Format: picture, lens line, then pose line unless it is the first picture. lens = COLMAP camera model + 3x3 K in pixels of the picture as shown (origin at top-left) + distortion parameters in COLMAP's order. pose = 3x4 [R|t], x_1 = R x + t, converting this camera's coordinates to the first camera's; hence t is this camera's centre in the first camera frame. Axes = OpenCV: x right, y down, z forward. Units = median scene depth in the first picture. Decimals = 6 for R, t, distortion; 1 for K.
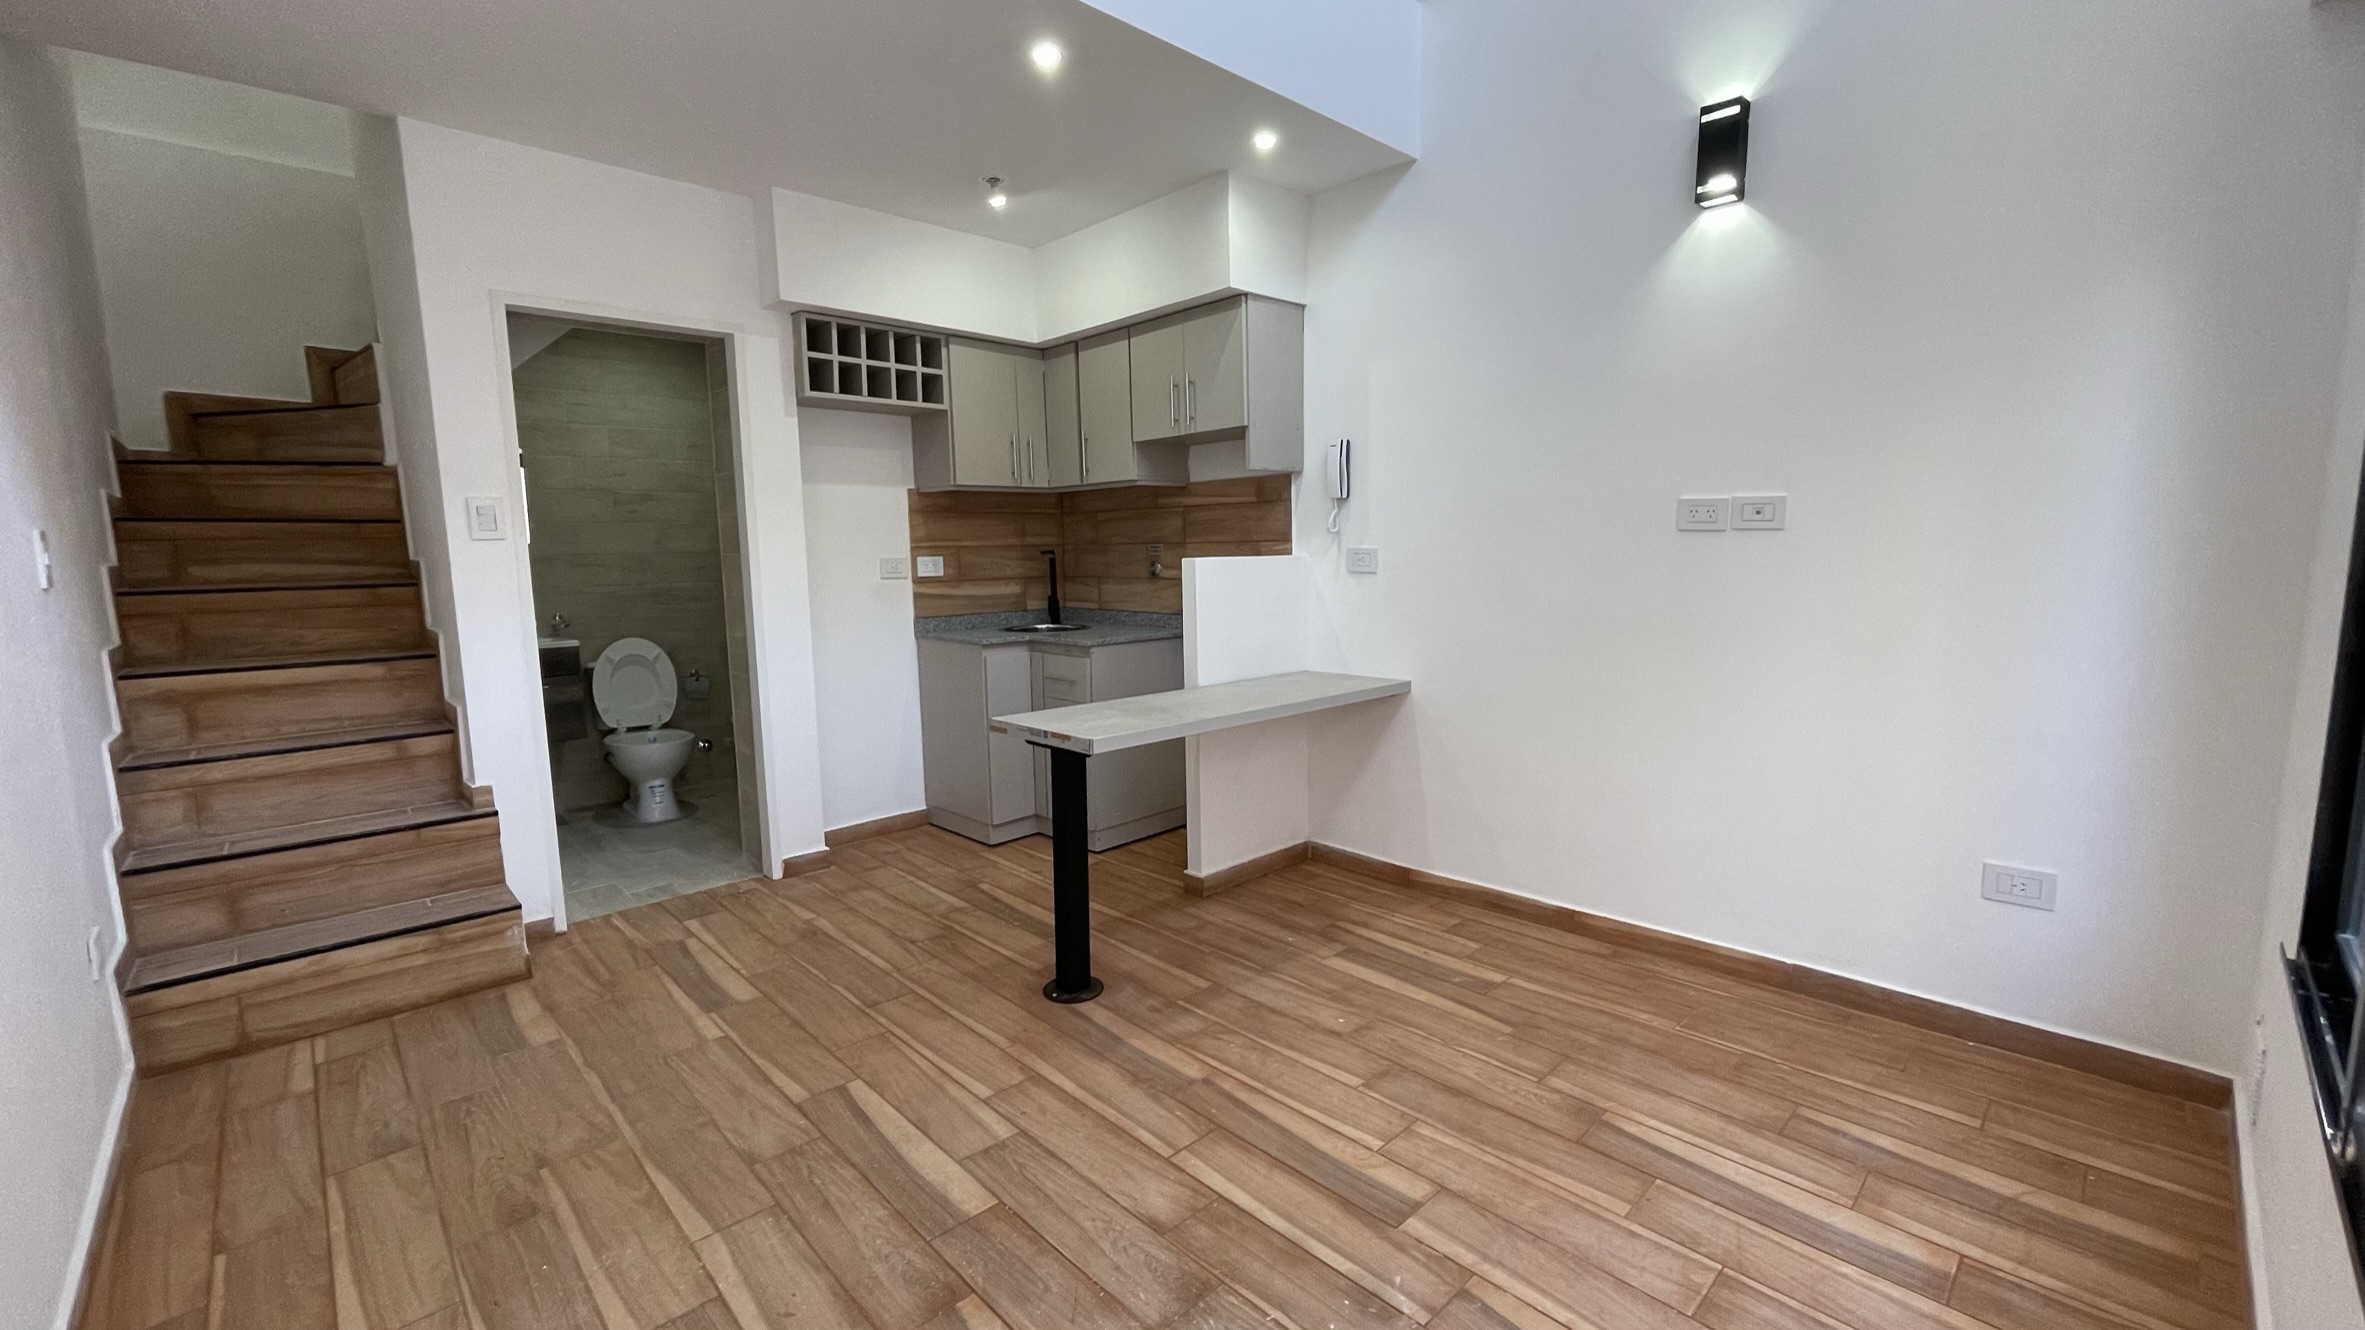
lens RADIAL K [[954.1, 0, 1175.1], [0, 954.1, 668.5], [0, 0, 1]] dist [-0.001572, 0.001930]
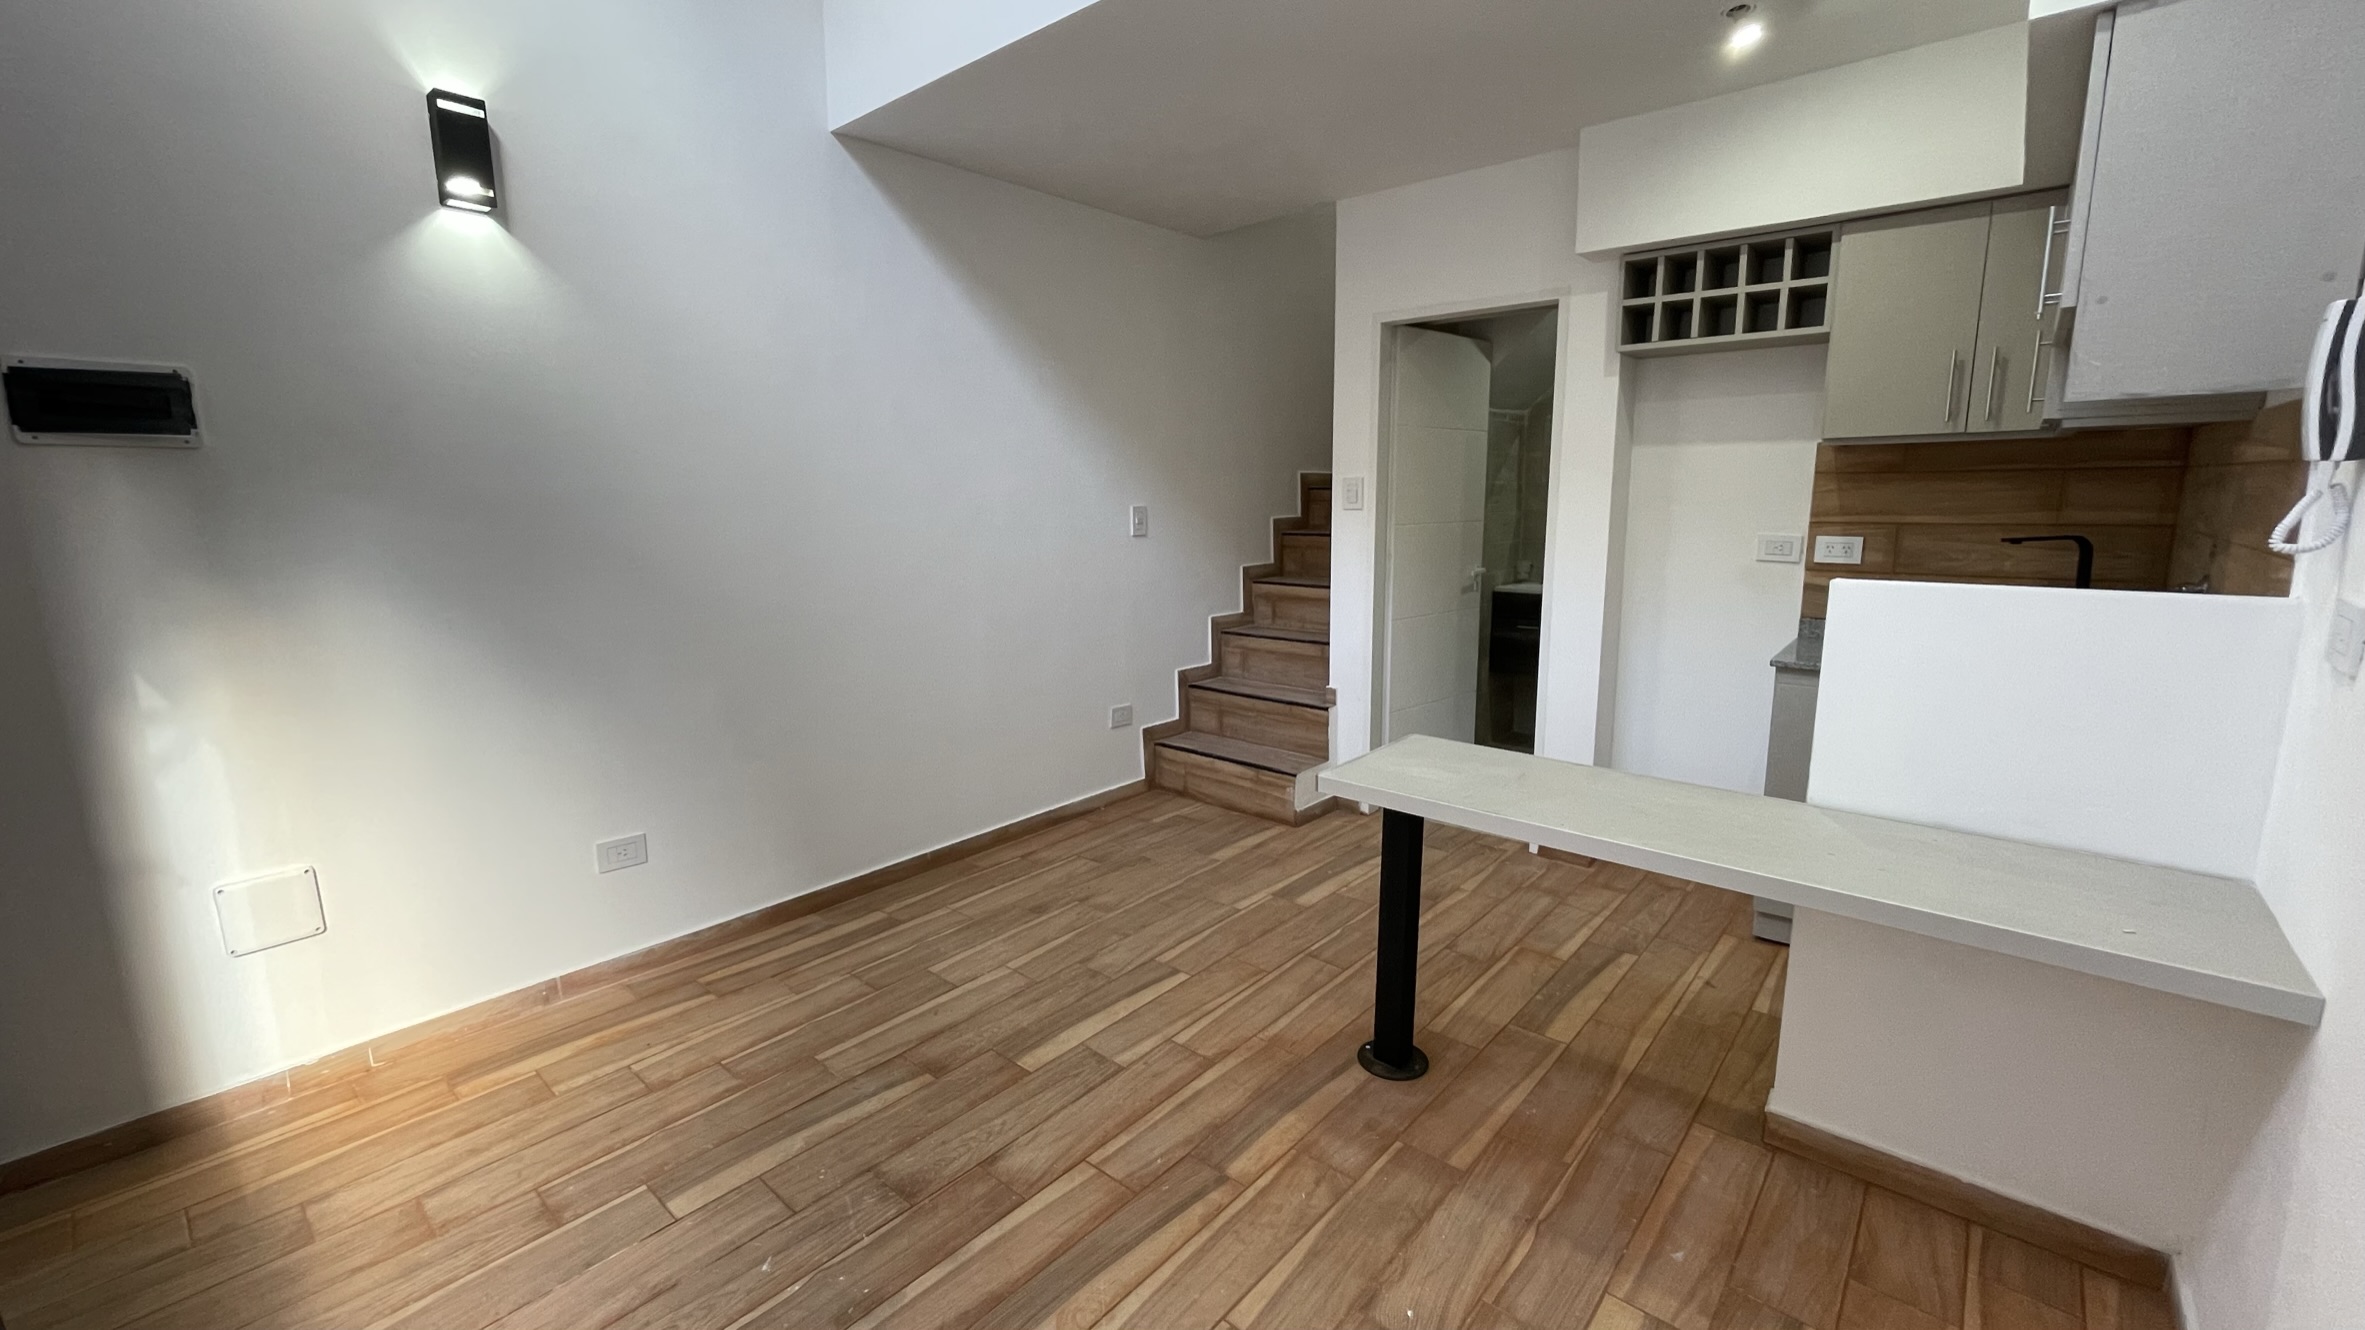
lens RADIAL K [[954.1, 0, 1180.3], [0, 954.1, 666.9], [0, 0, 1]] dist [-0.001572, 0.001930]
pose [[0.100297, 0.197604, -0.975138, 0.724798], [-0.116475, 0.975673, 0.185732, -0.168272], [0.988116, 0.094951, 0.120873, 0.745299]]
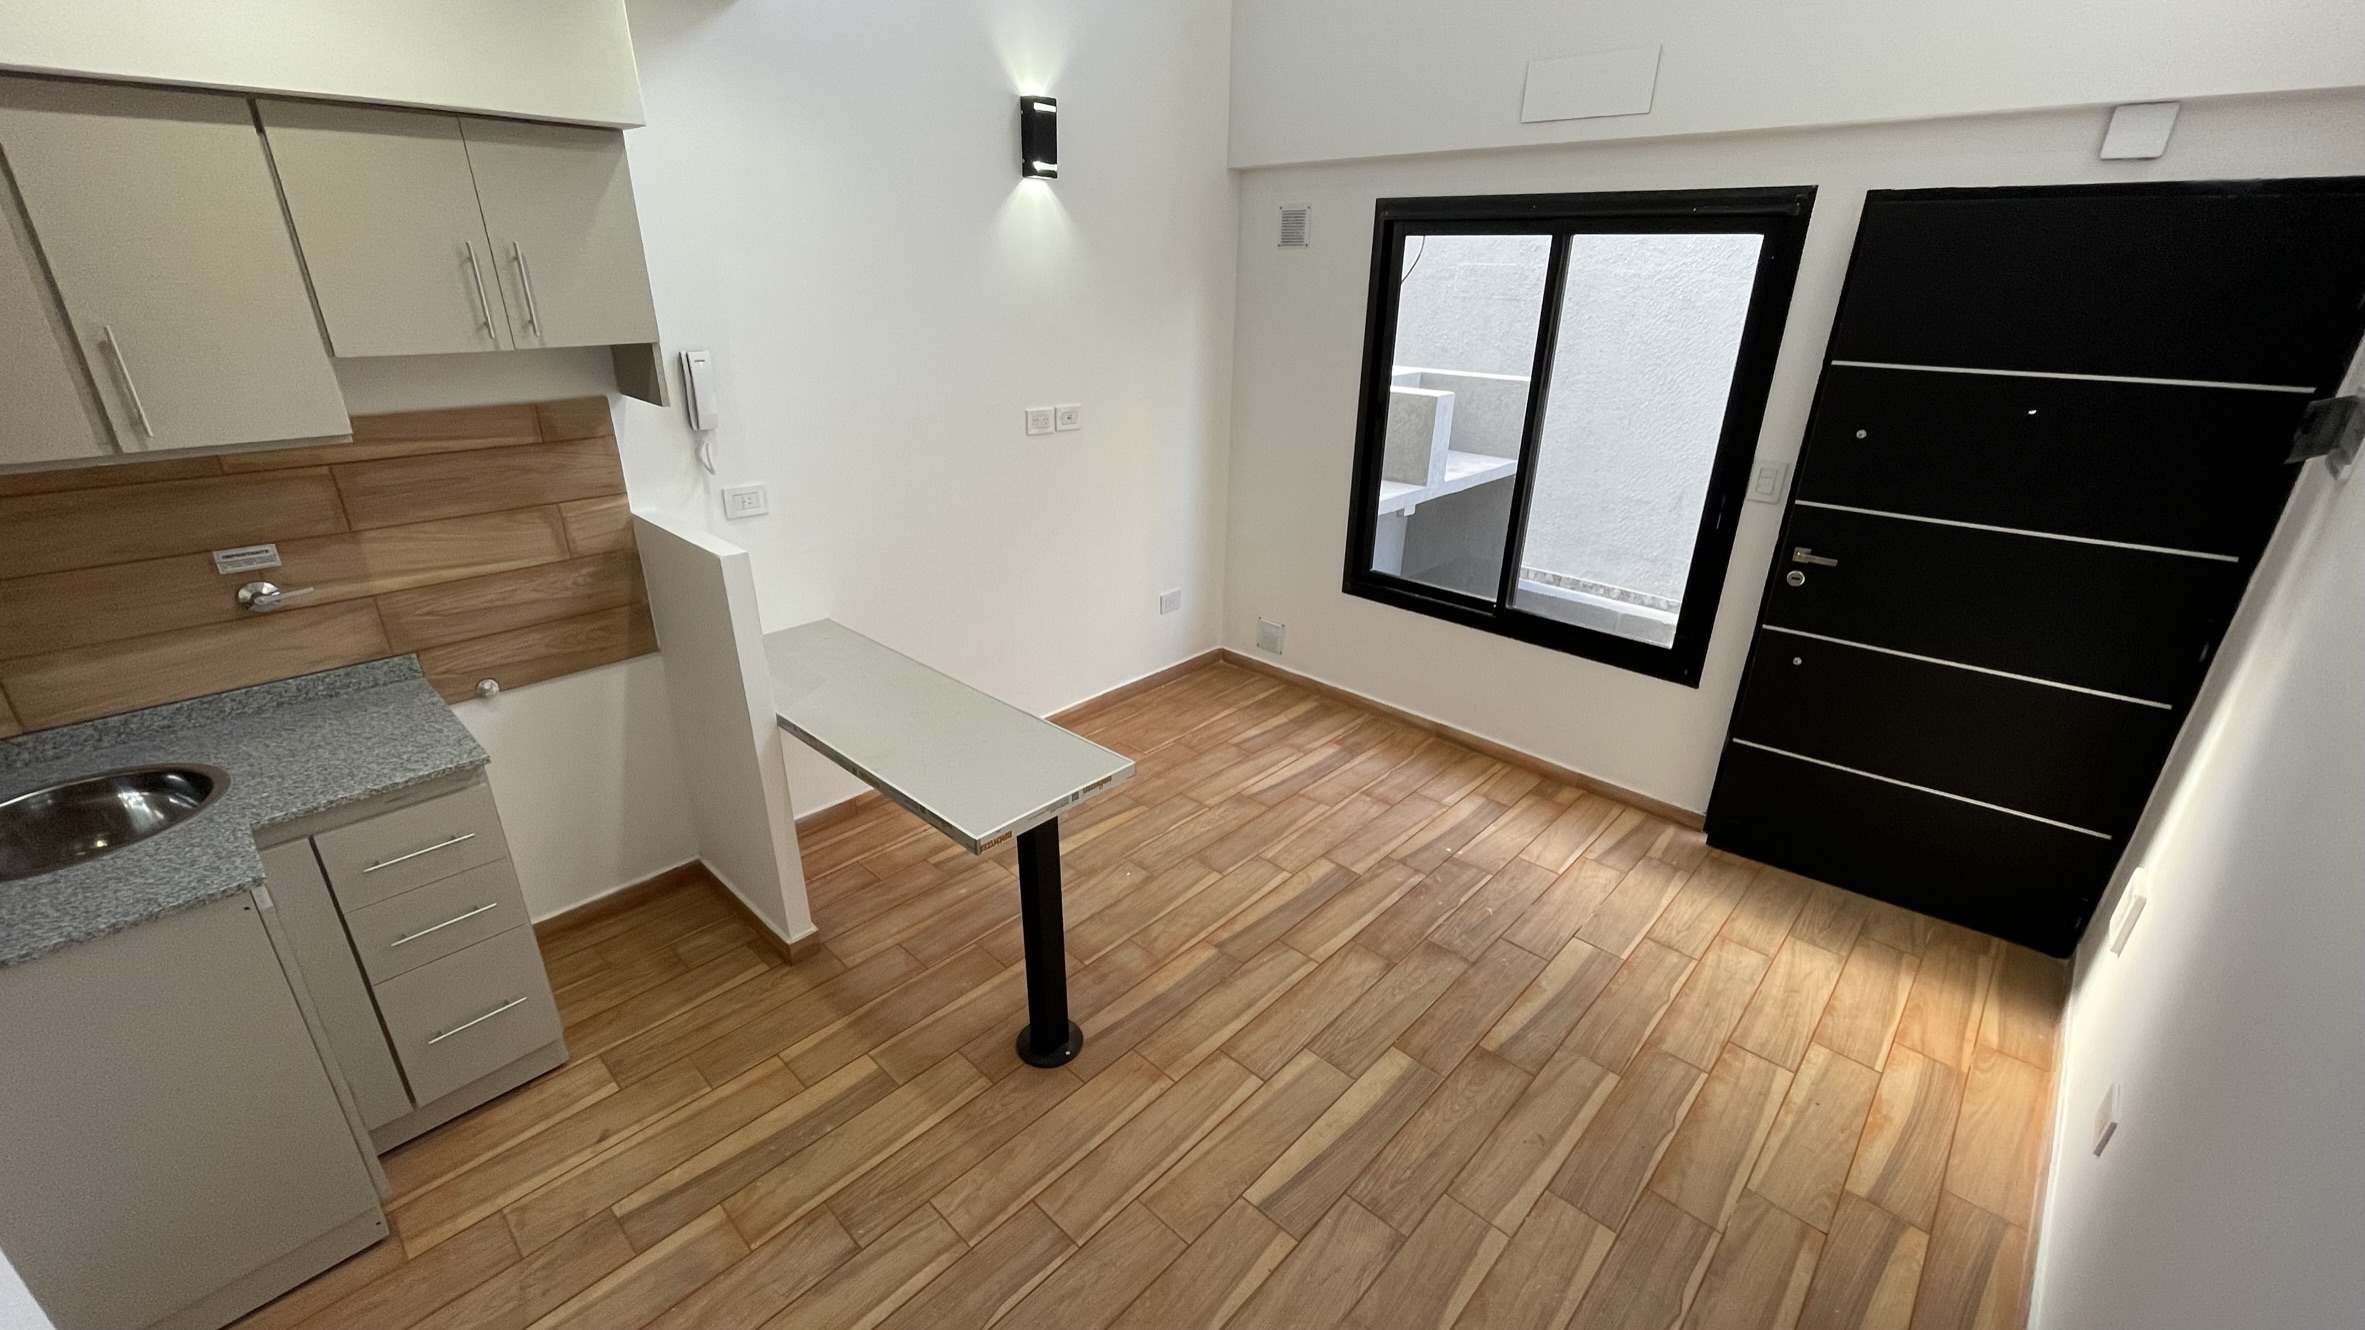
lens RADIAL K [[954.1, 0, 1175.7], [0, 954.1, 662.3], [0, 0, 1]] dist [-0.001572, 0.001930]
pose [[-0.051355, -0.369643, 0.927754, -0.917326], [0.113144, 0.920845, 0.373153, -0.360348], [-0.992251, 0.124133, -0.005467, 0.935779]]
